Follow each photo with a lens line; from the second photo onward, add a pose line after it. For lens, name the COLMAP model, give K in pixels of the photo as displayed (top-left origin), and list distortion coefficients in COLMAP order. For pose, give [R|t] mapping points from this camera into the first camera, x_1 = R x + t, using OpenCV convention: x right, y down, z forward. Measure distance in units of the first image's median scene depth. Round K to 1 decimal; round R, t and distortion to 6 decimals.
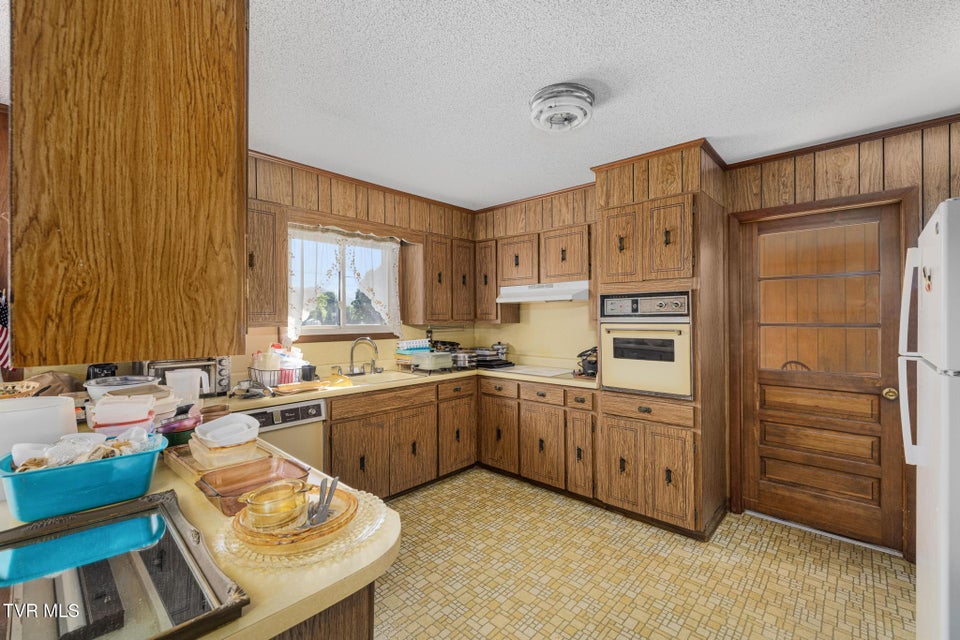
lens RADIAL K [[413.6, 0, 477.0], [0, 413.6, 318.8], [0, 0, 1]] dist [0.000376, 0.000037]
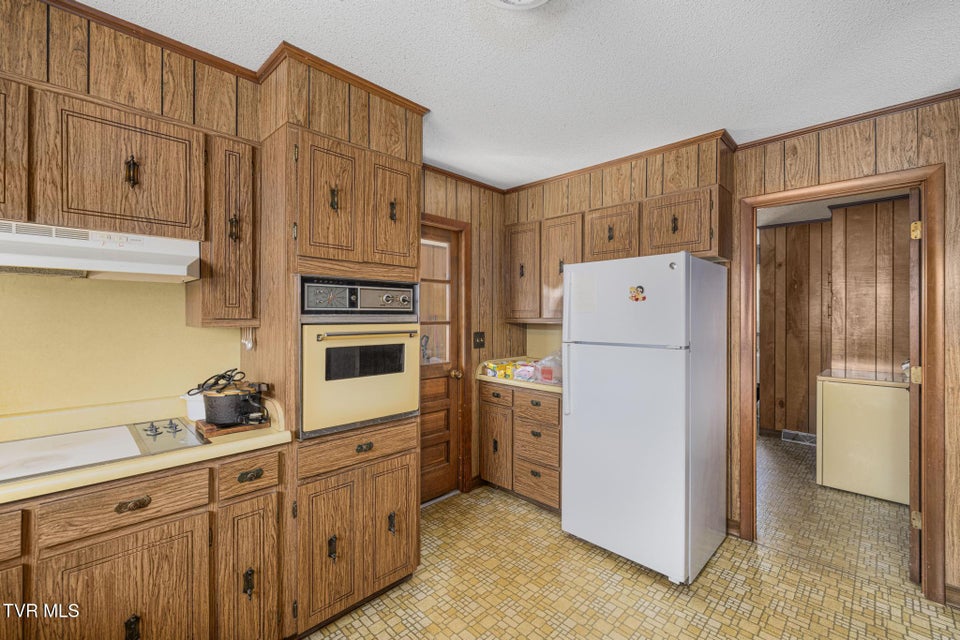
lens RADIAL K [[413.6, 0, 477.7], [0, 413.6, 316.2], [0, 0, 1]] dist [0.000376, 0.000037]
pose [[0.018957, 0.003726, 0.999813, -0.279712], [-0.003017, 0.999989, -0.003669, 0.000407], [-0.999816, -0.002947, 0.018968, 0.768752]]
